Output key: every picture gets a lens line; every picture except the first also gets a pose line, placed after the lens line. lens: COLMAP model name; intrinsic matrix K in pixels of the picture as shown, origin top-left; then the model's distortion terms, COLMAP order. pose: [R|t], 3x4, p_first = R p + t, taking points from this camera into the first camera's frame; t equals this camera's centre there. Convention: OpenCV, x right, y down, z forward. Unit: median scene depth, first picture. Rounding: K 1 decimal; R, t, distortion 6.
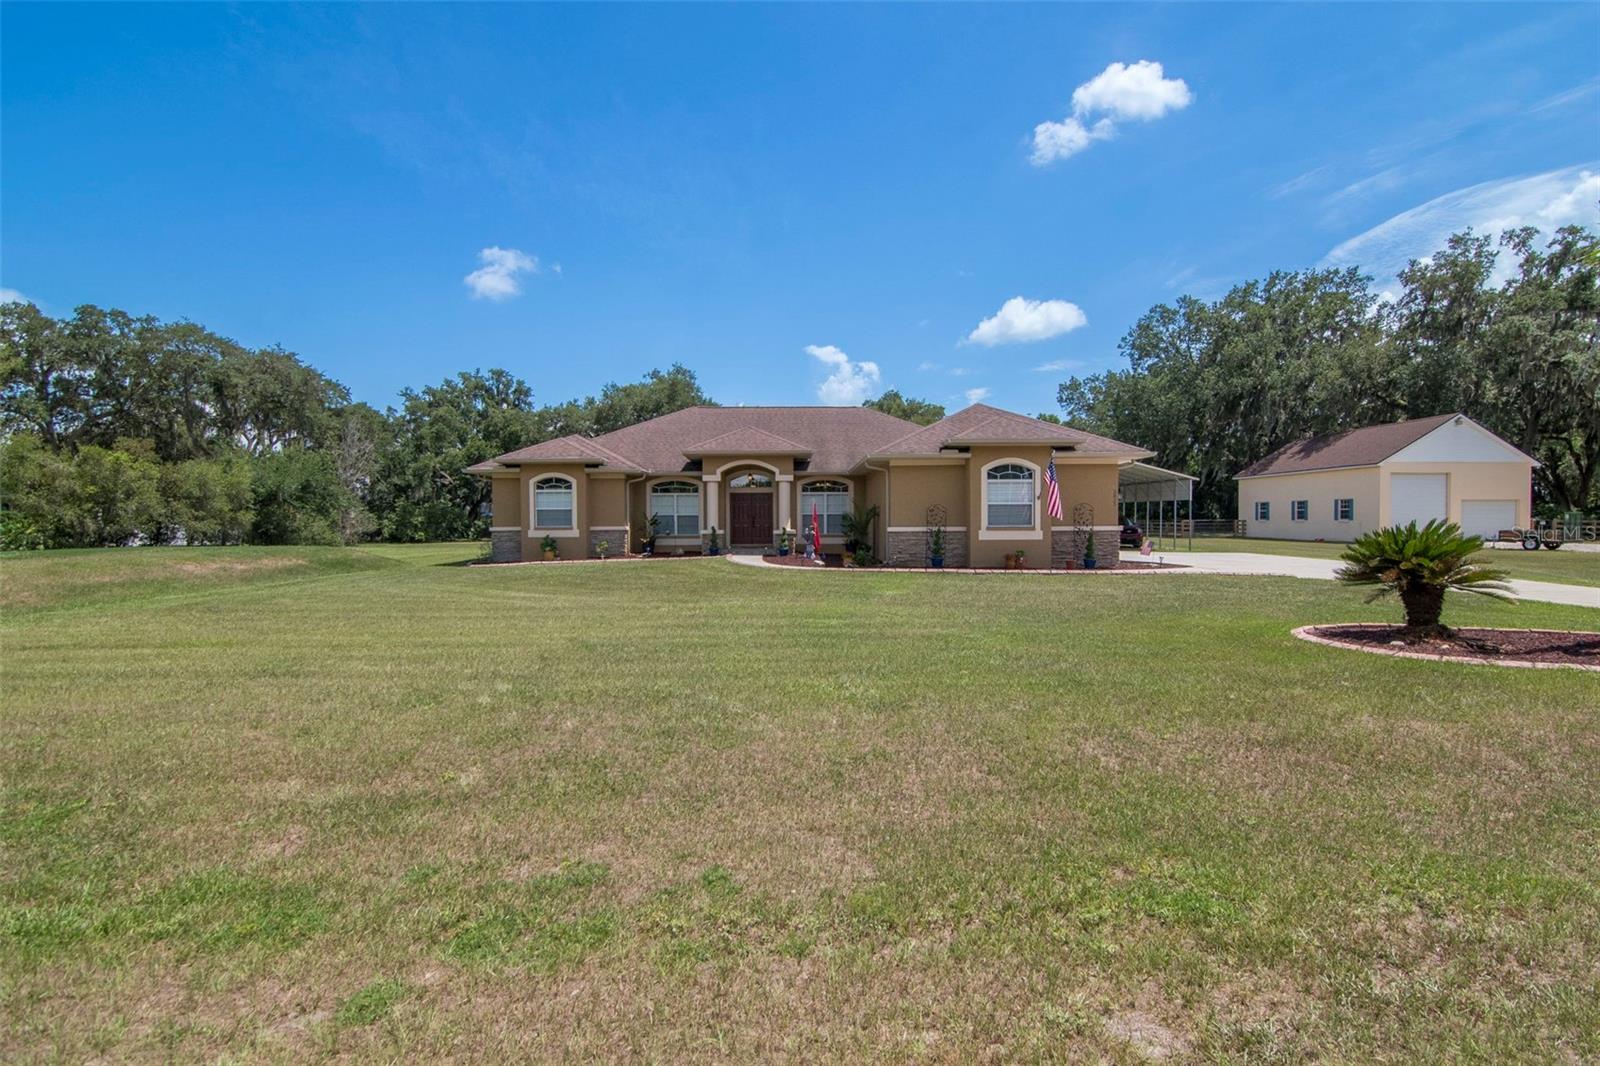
lens RADIAL K [[782.3, 0, 804.7], [0, 782.3, 530.8], [0, 0, 1]] dist [-0.008380, -0.006811]
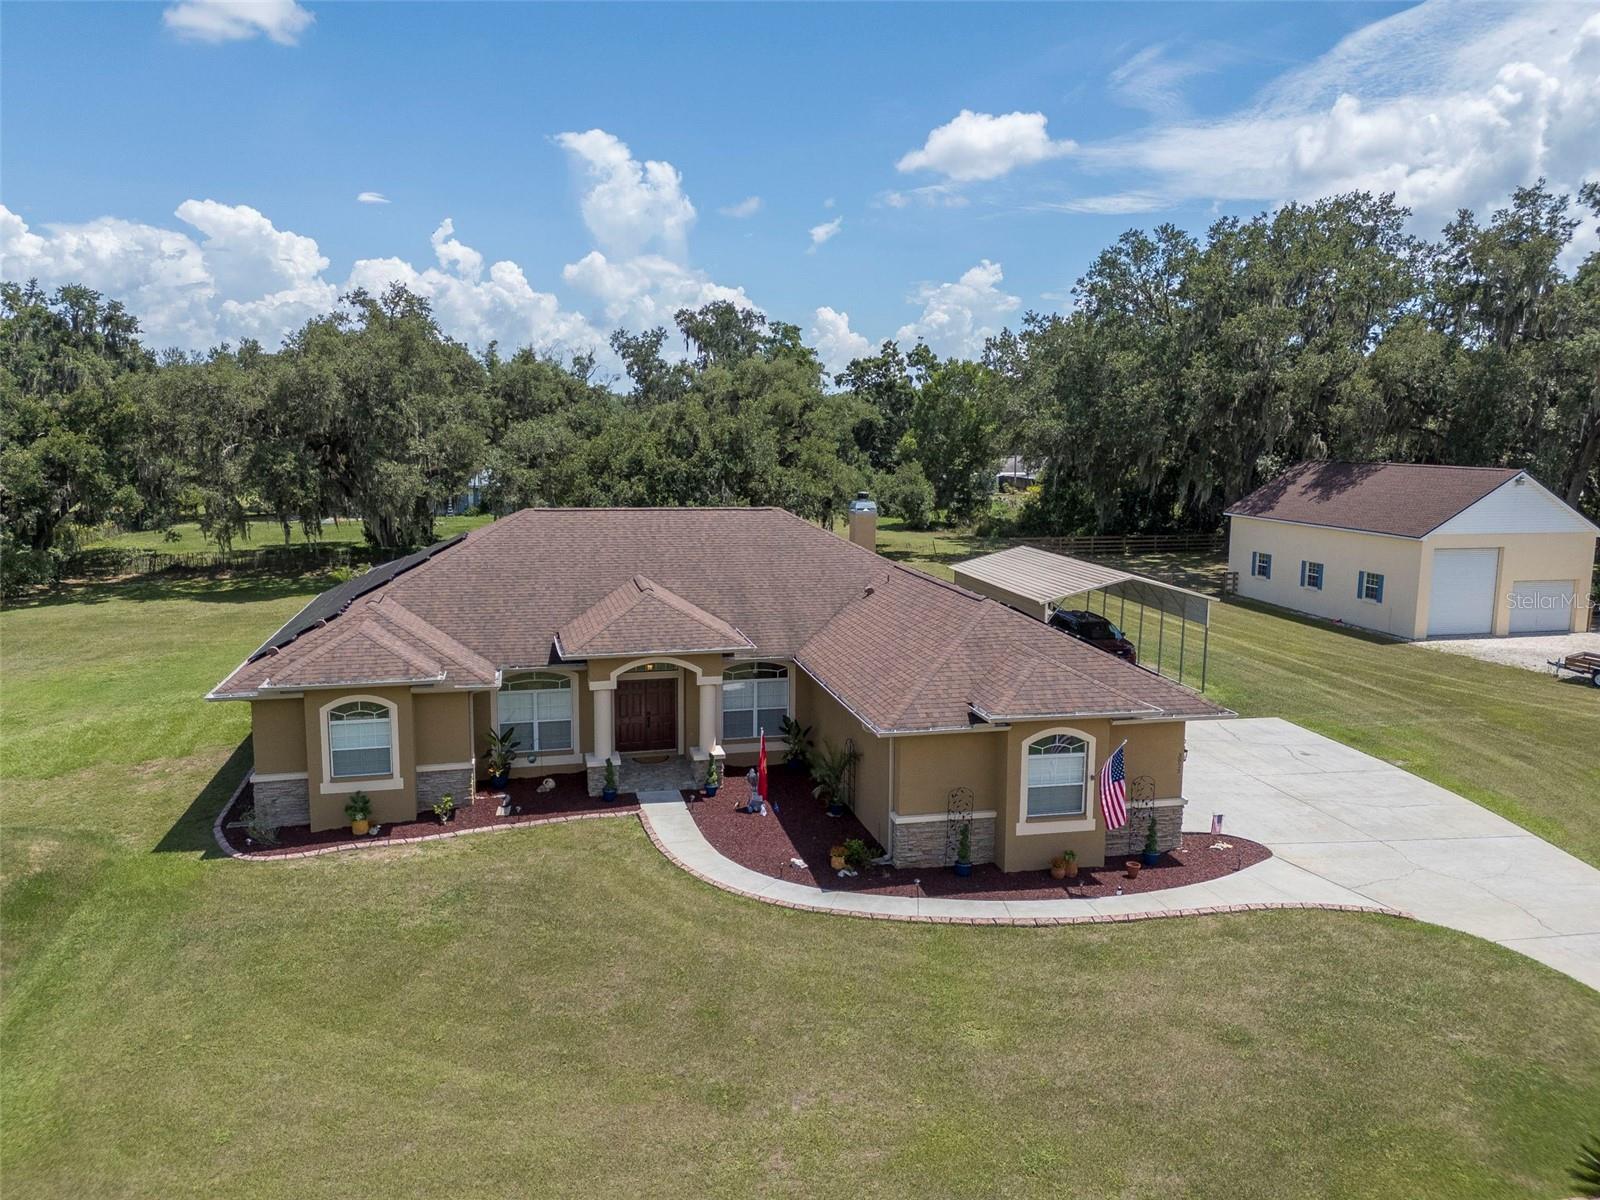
lens RADIAL K [[1183.1, 0, 805.8], [0, 1183.1, 591.6], [0, 0, 1]] dist [0.076694, -0.077090]
pose [[0.976110, -0.018289, 0.216507, -0.106744], [-0.010377, 0.991390, 0.130528, -0.180342], [-0.217030, -0.129656, 0.967516, -0.015932]]
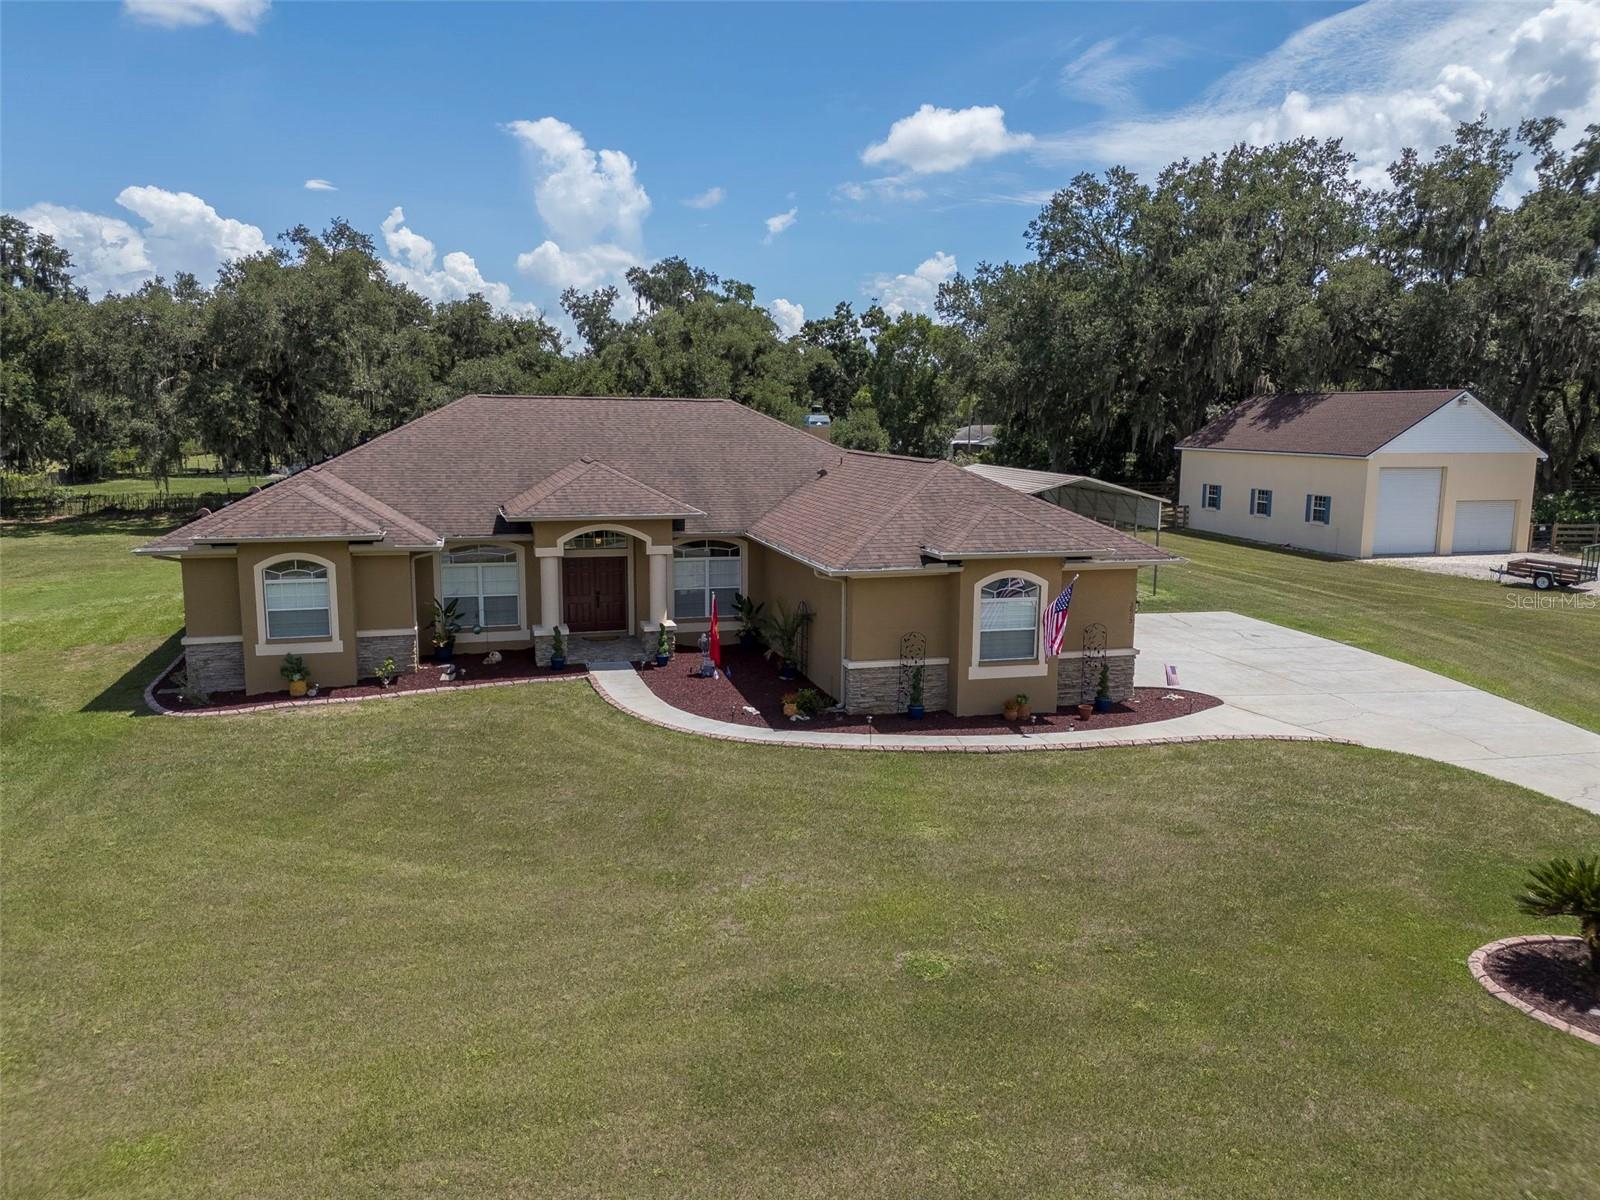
lens RADIAL K [[1183.1, 0, 806.2], [0, 1183.1, 589.2], [0, 0, 1]] dist [0.076694, -0.077090]
pose [[0.967334, -0.025428, 0.252226, -0.103476], [-0.009283, 0.990736, 0.135483, -0.110731], [-0.253334, -0.133398, 0.958137, -0.016873]]
